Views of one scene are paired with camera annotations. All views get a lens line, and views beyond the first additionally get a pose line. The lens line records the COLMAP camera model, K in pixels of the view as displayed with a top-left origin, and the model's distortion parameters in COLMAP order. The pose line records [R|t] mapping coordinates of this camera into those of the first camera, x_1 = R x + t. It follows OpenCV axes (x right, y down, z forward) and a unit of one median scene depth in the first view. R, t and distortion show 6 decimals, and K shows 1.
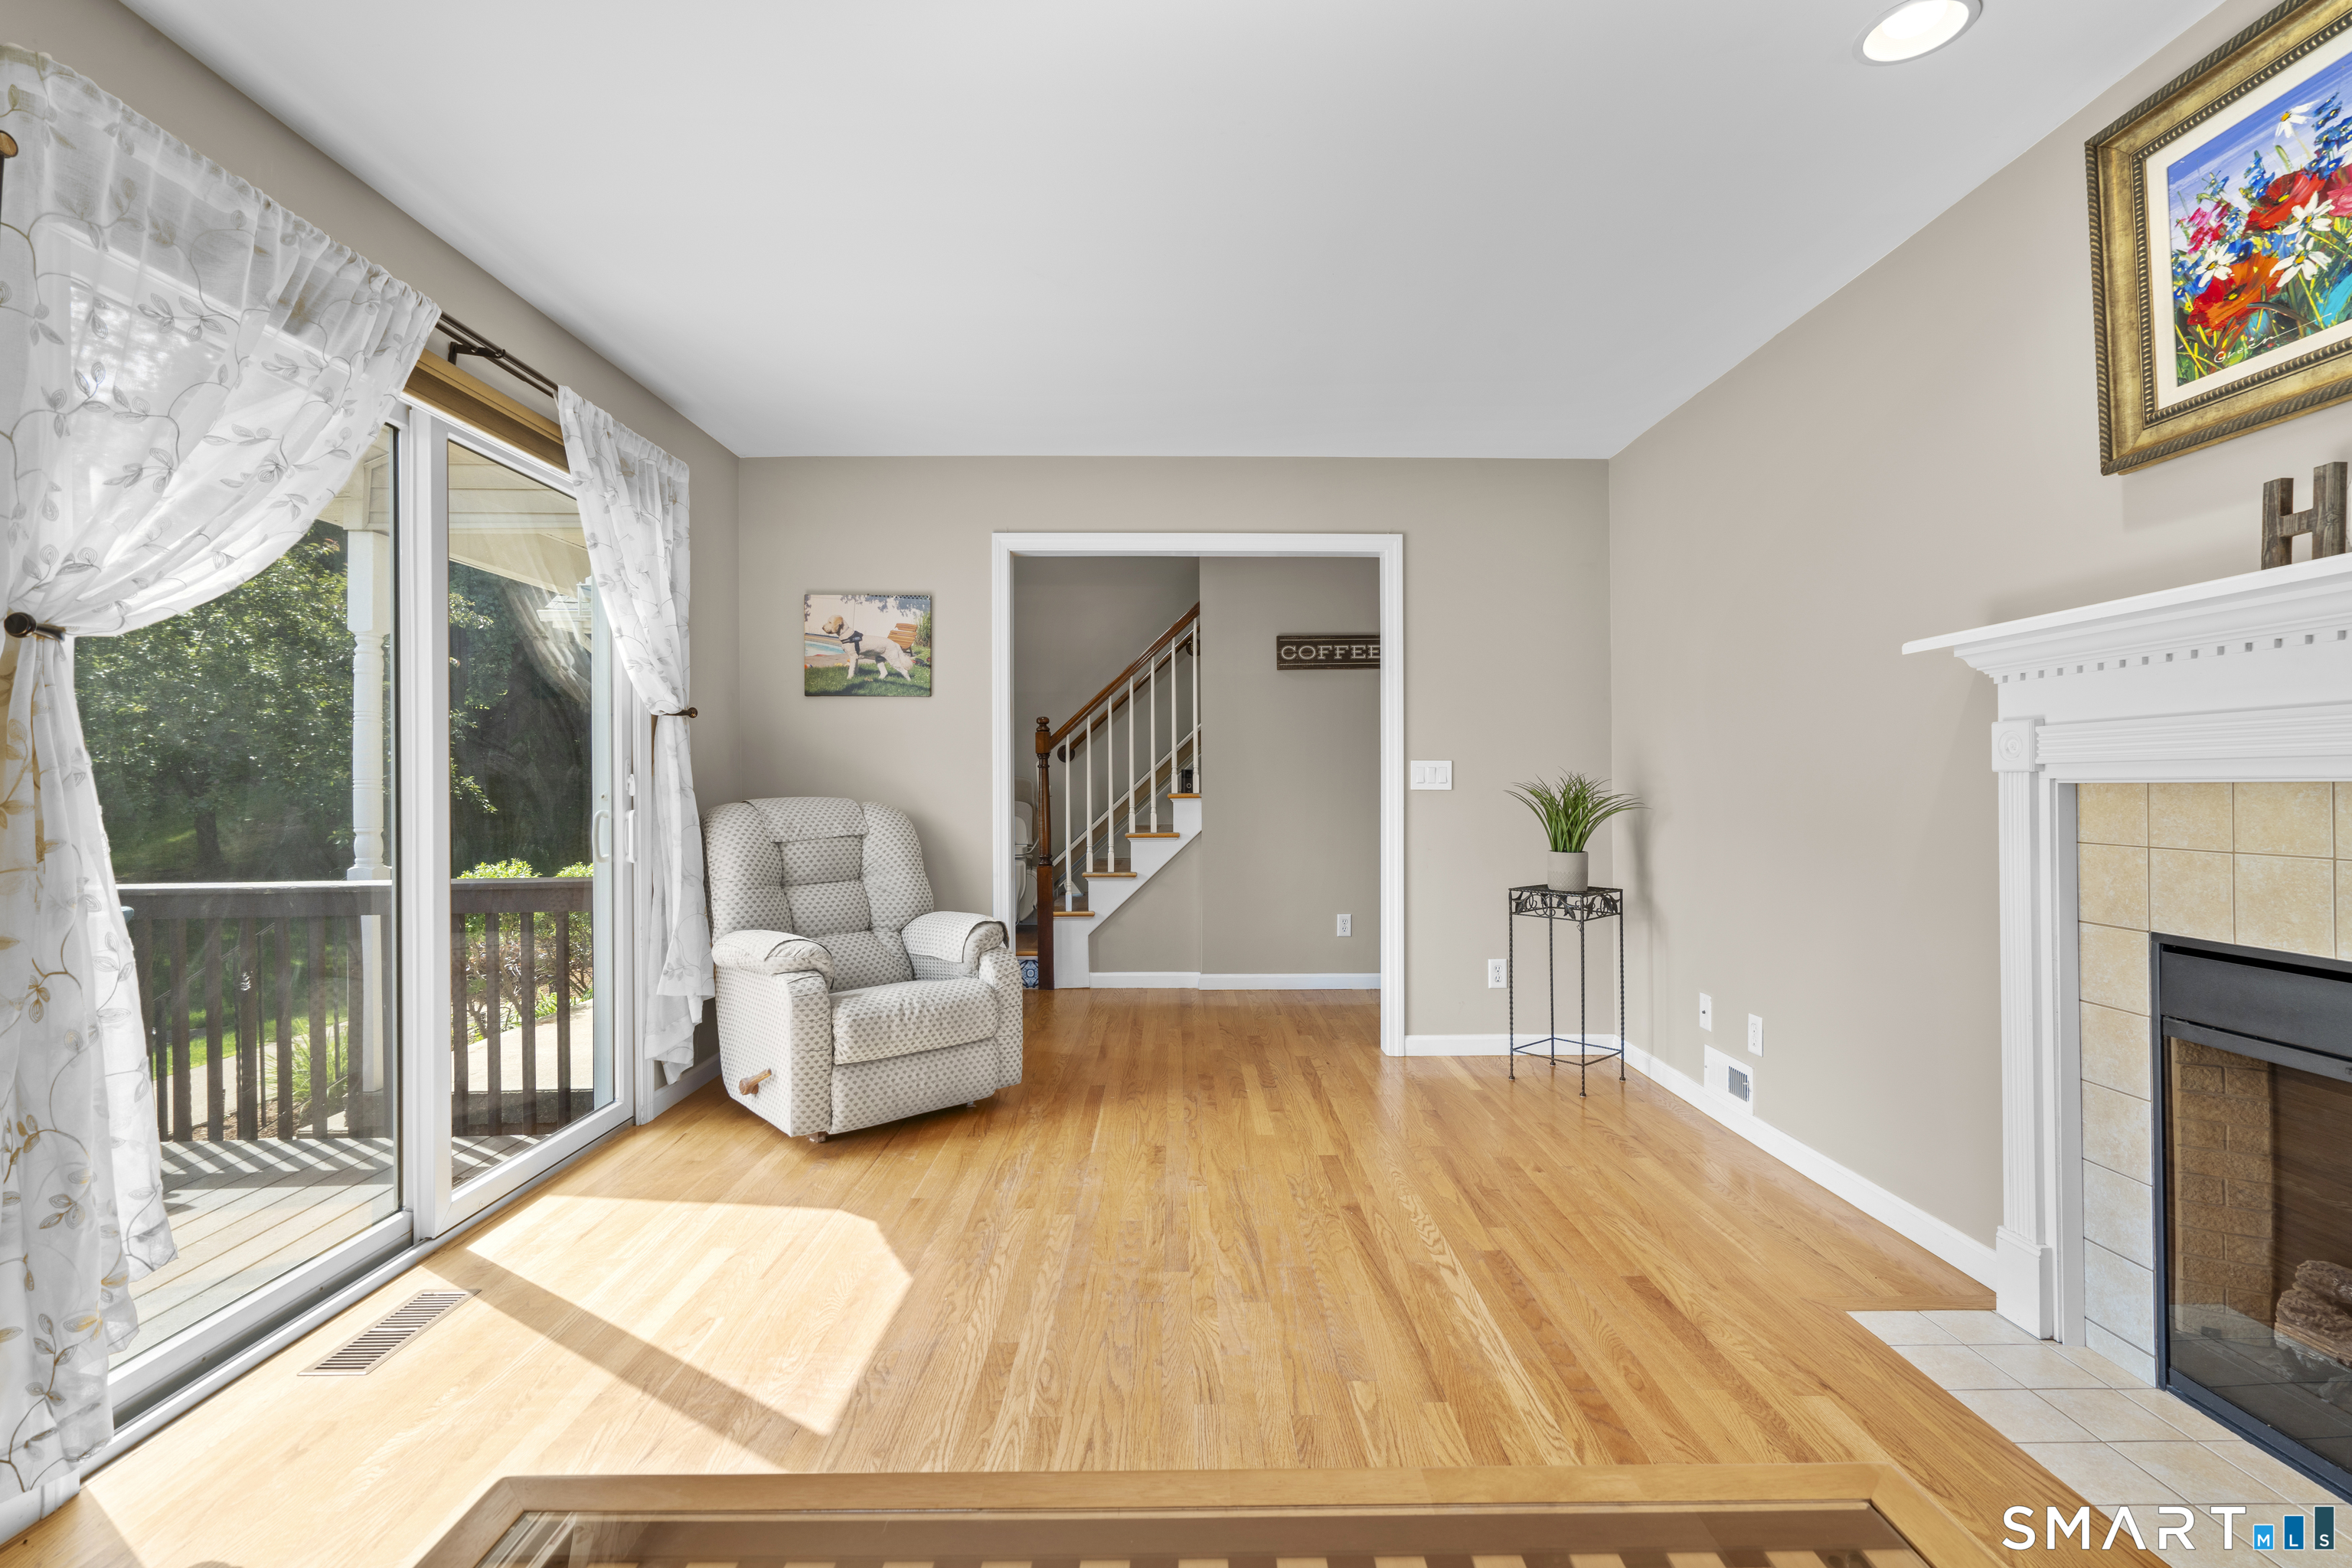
lens RADIAL K [[1061.5, 0, 1184.4], [0, 1061.5, 778.3], [0, 0, 1]] dist [-0.000545, 0.000949]
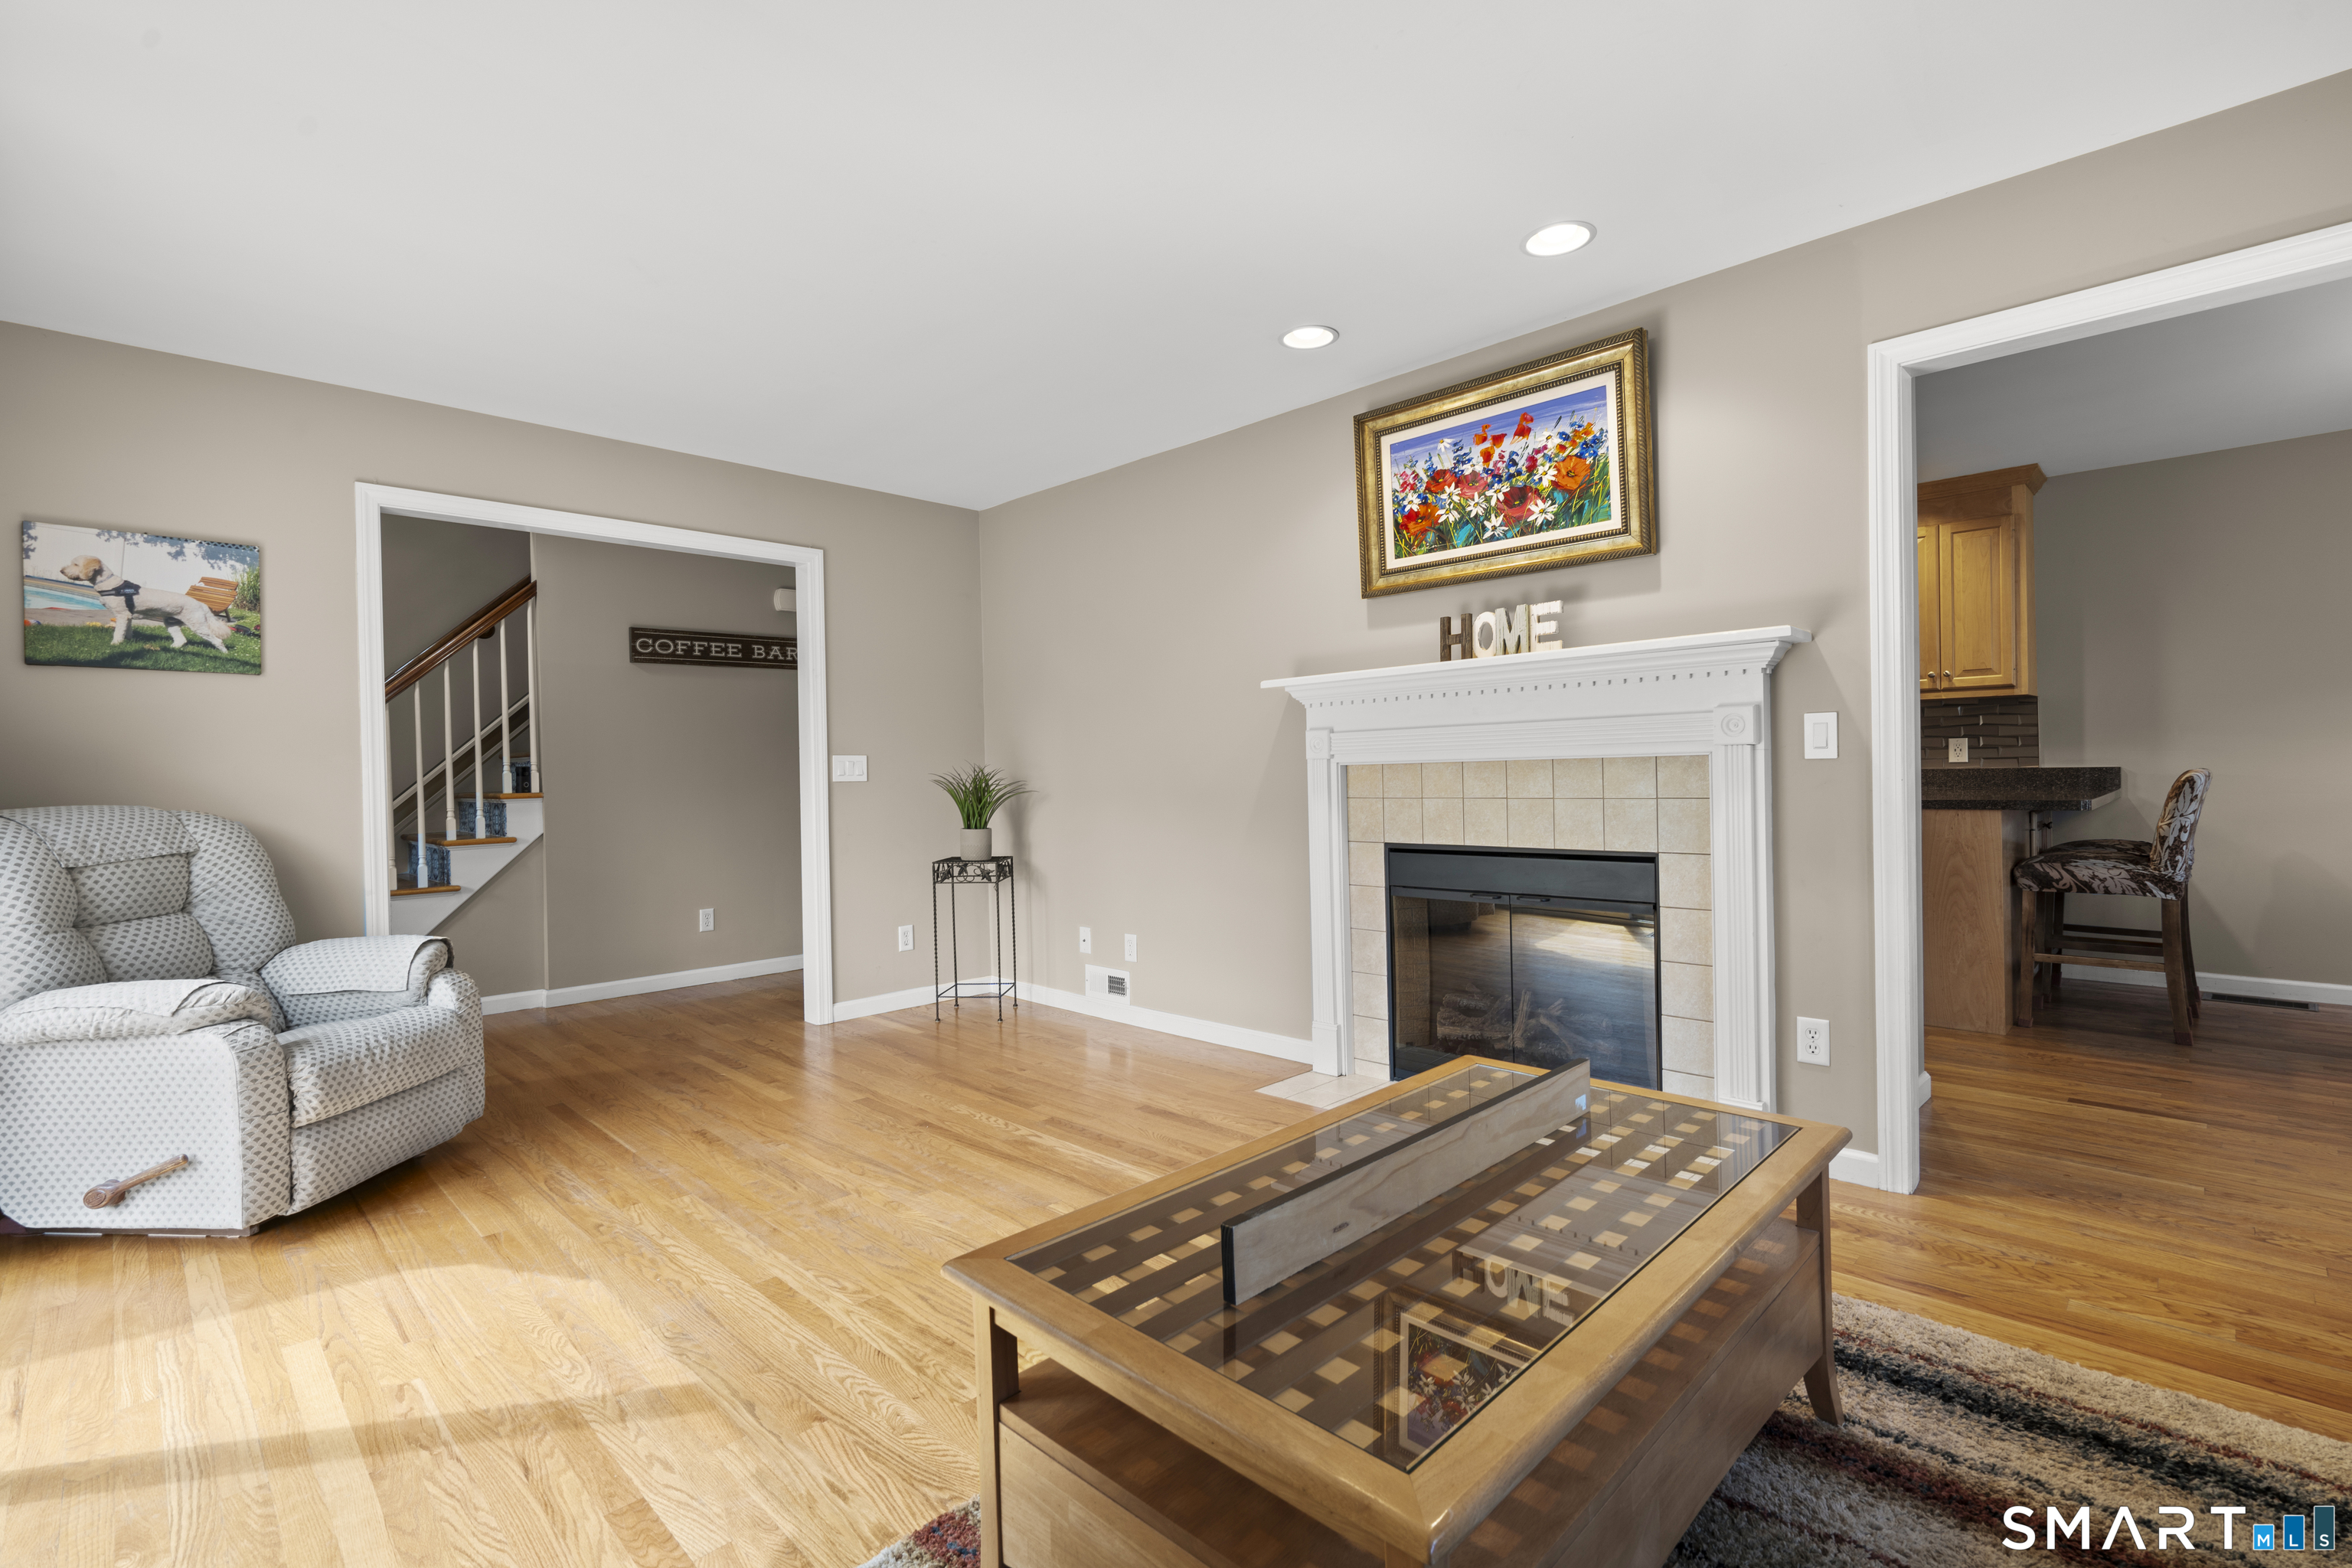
lens RADIAL K [[1061.5, 0, 1184.4], [0, 1061.5, 778.3], [0, 0, 1]] dist [-0.000545, 0.000949]
pose [[0.710075, -0.015464, 0.703957, -0.435106], [0.015128, 0.999863, 0.006704, 0.007342], [-0.703964, 0.005889, 0.710211, -0.062784]]
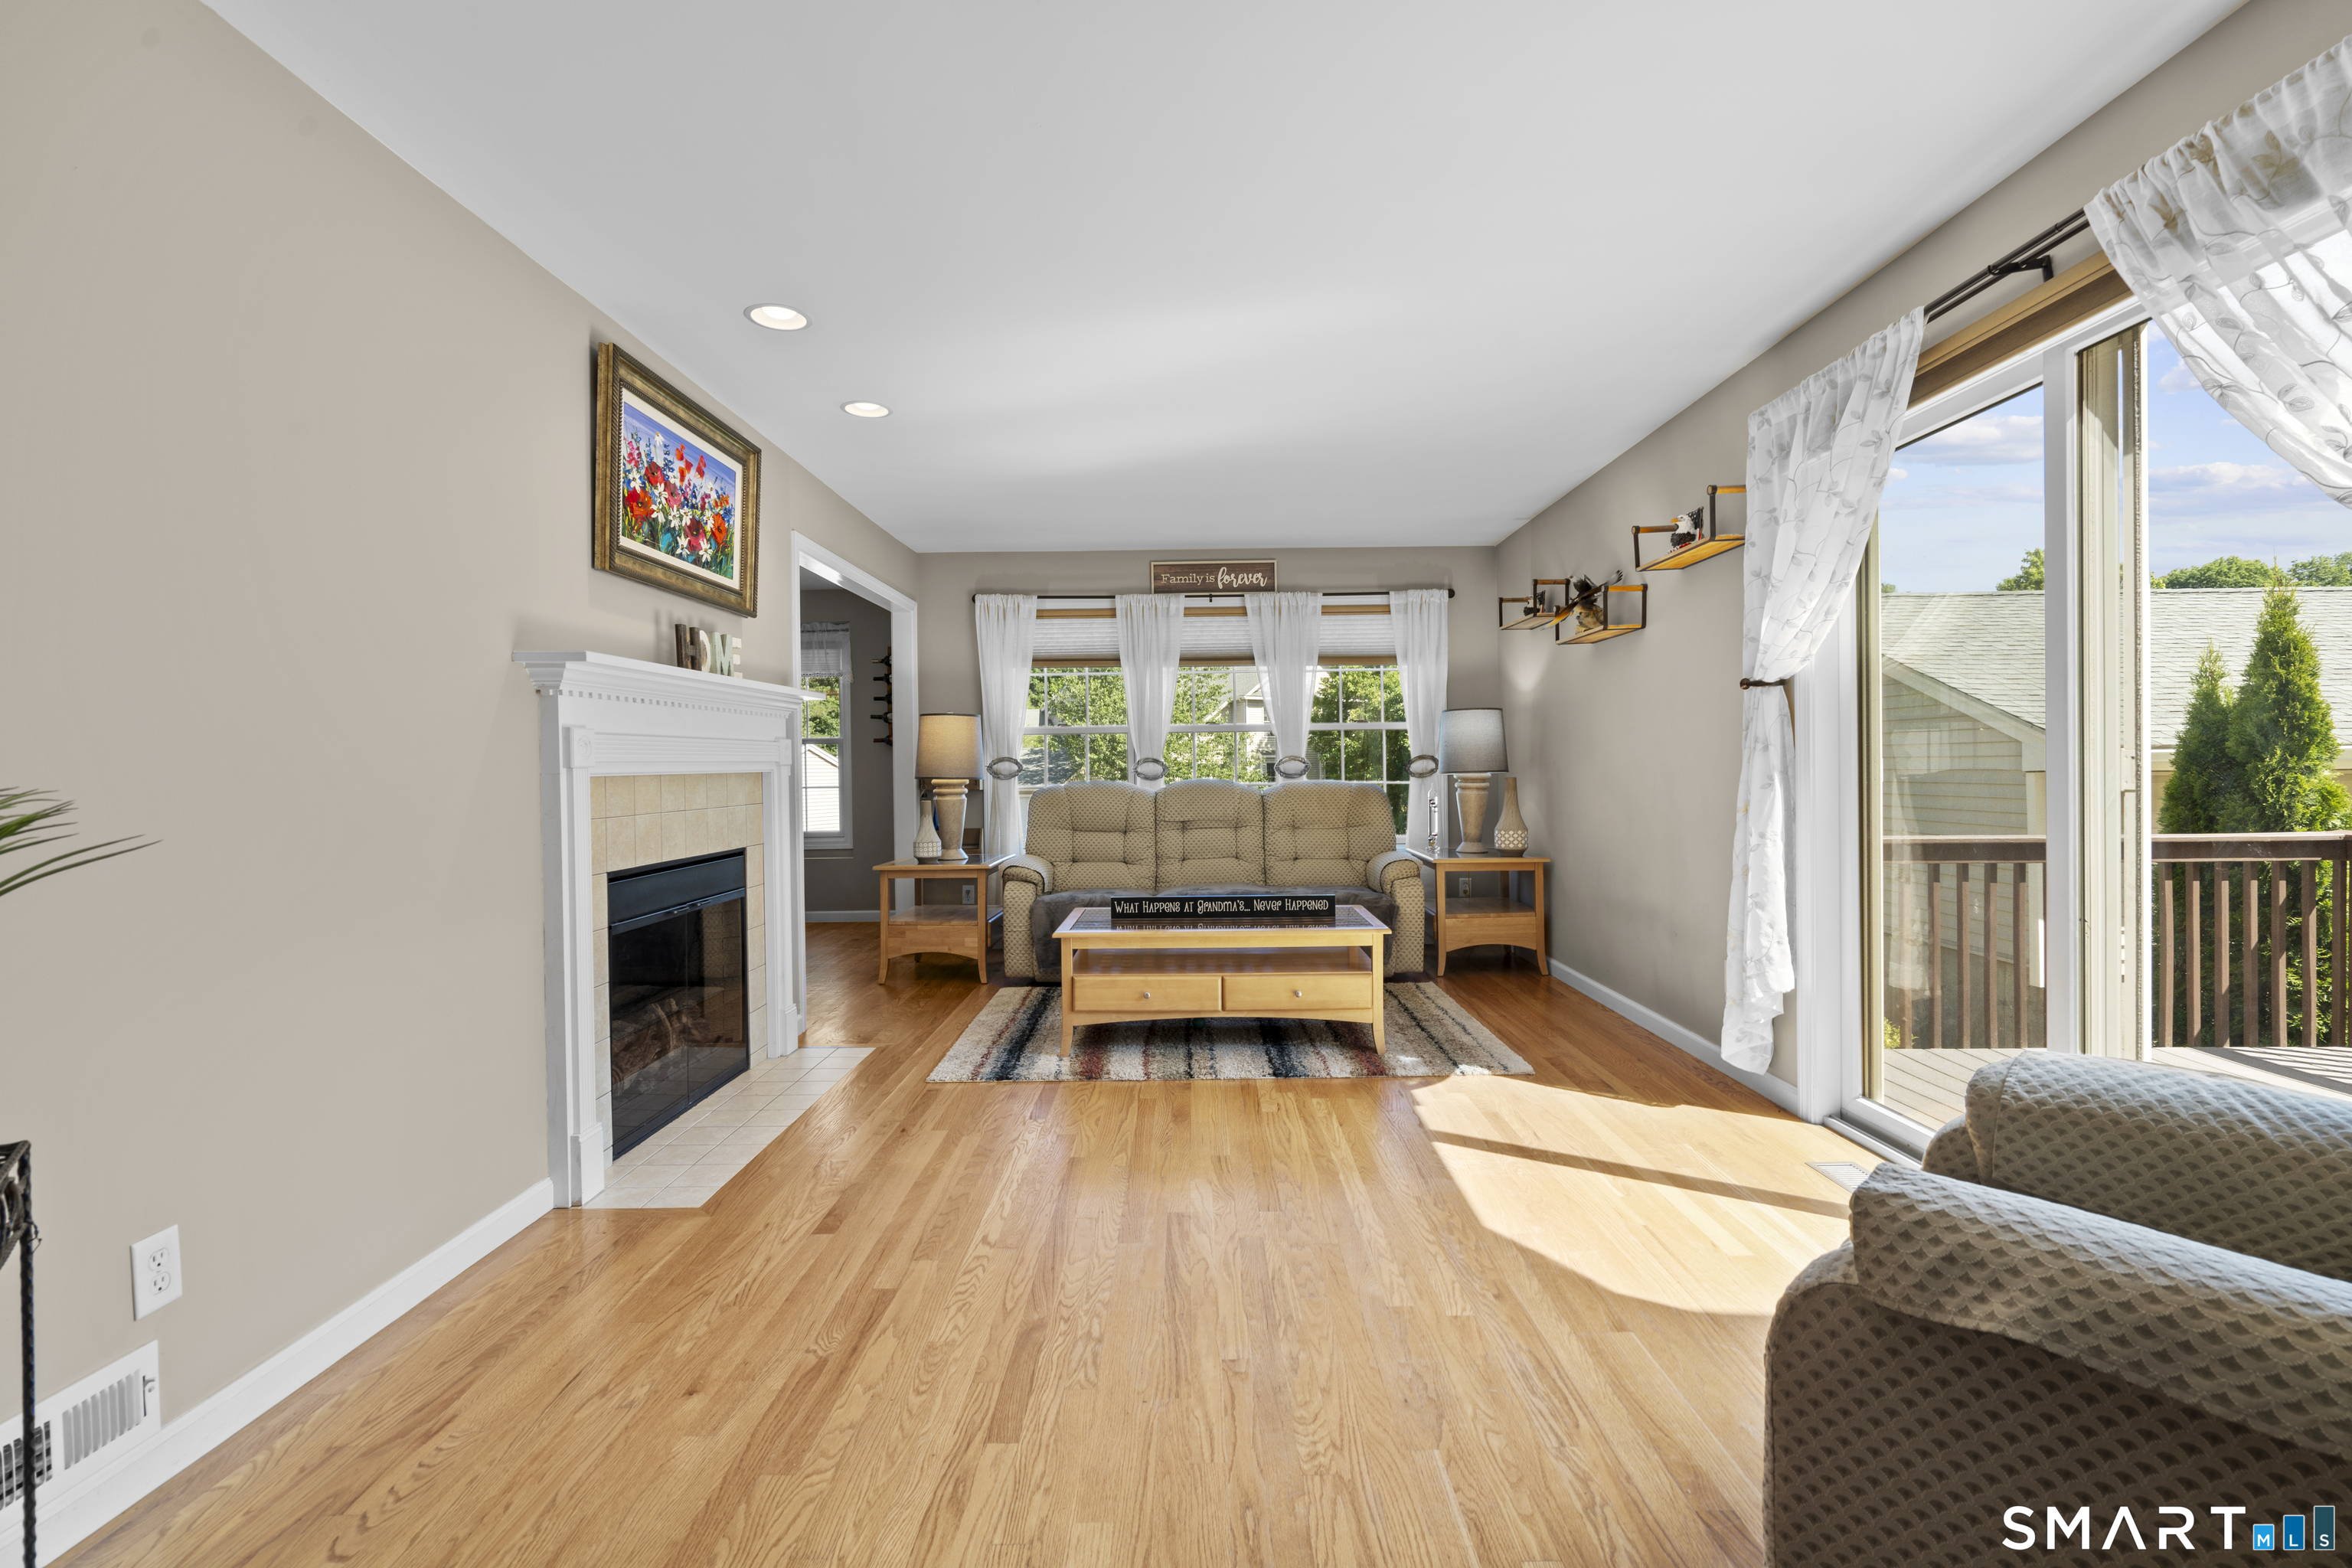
lens RADIAL K [[1061.5, 0, 1184.4], [0, 1061.5, 778.3], [0, 0, 1]] dist [-0.000545, 0.000949]
pose [[-0.999645, 0.018679, 0.018994, 0.023485], [0.018835, 0.999790, 0.008055, 0.006819], [-0.018840, 0.008410, -0.999787, 1.618606]]
